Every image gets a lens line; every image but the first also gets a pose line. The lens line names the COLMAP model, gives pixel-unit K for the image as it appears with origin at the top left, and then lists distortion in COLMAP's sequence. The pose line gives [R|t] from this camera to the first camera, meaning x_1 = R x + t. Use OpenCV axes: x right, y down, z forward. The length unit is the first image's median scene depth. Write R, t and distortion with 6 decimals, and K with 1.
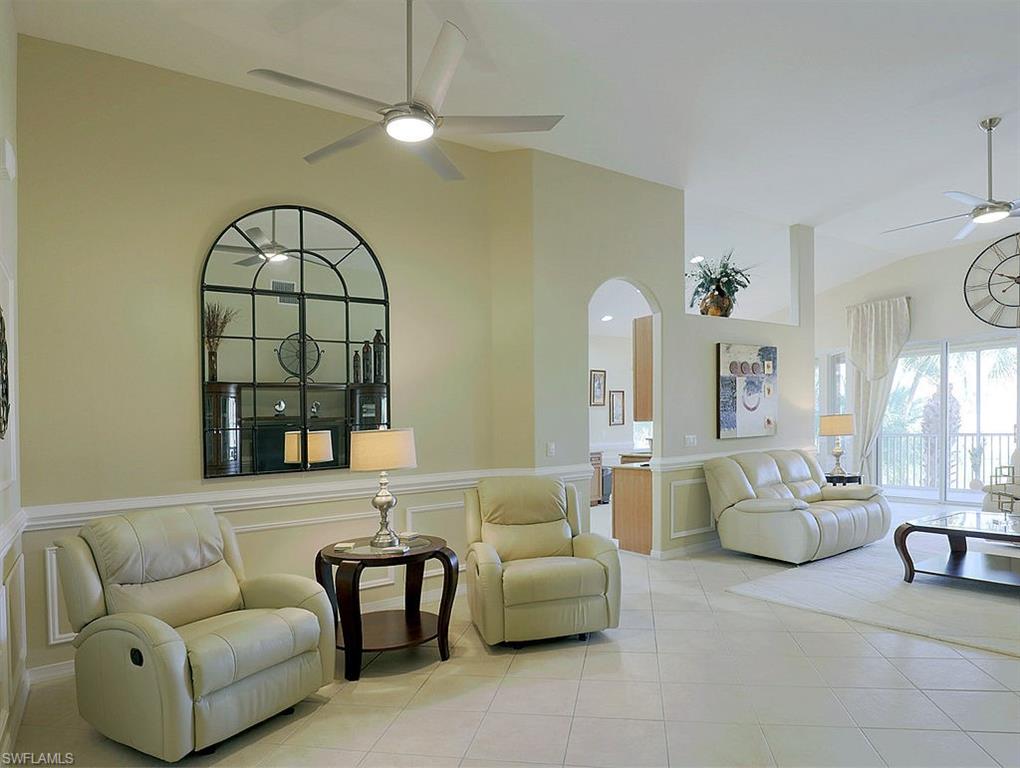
lens RADIAL K [[591.3, 0, 458.5], [0, 591.3, 438.5], [0, 0, 1]] dist [-0.026579, -0.004488]
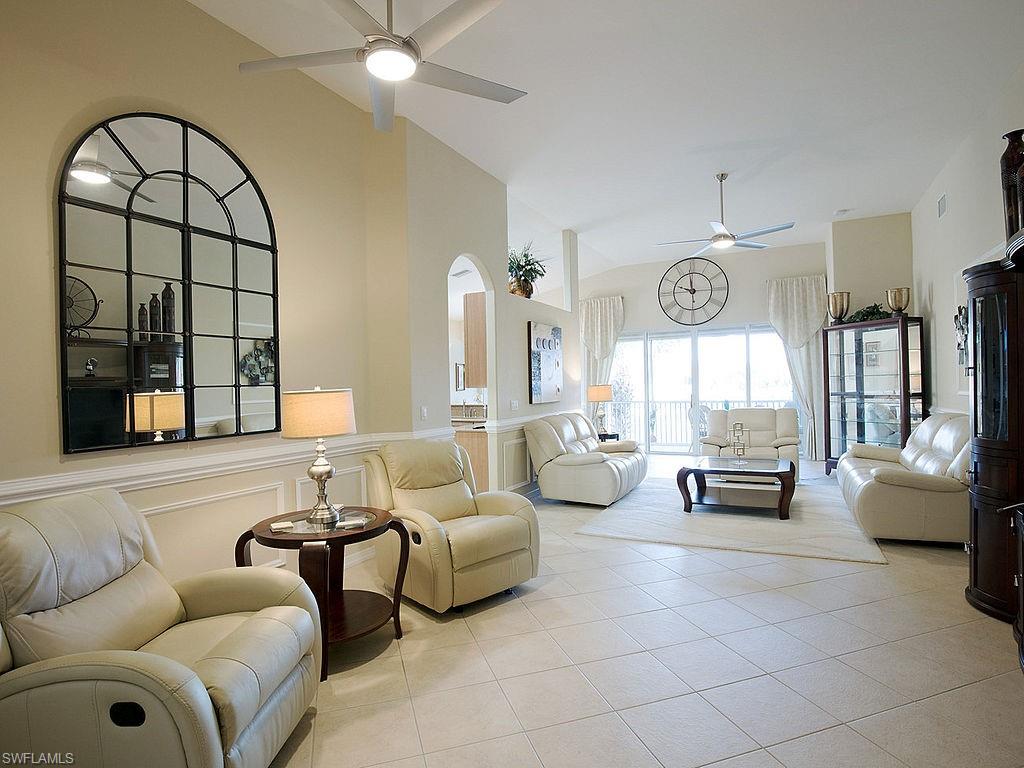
lens RADIAL K [[562.3, 0, 474.5], [0, 562.3, 390.3], [0, 0, 1]] dist [-0.040830, 0.008541]
pose [[0.874919, 0.013614, 0.484078, -0.263852], [-0.000301, 0.999620, -0.027570, 0.006296], [-0.484269, 0.023975, 0.874591, 0.119783]]
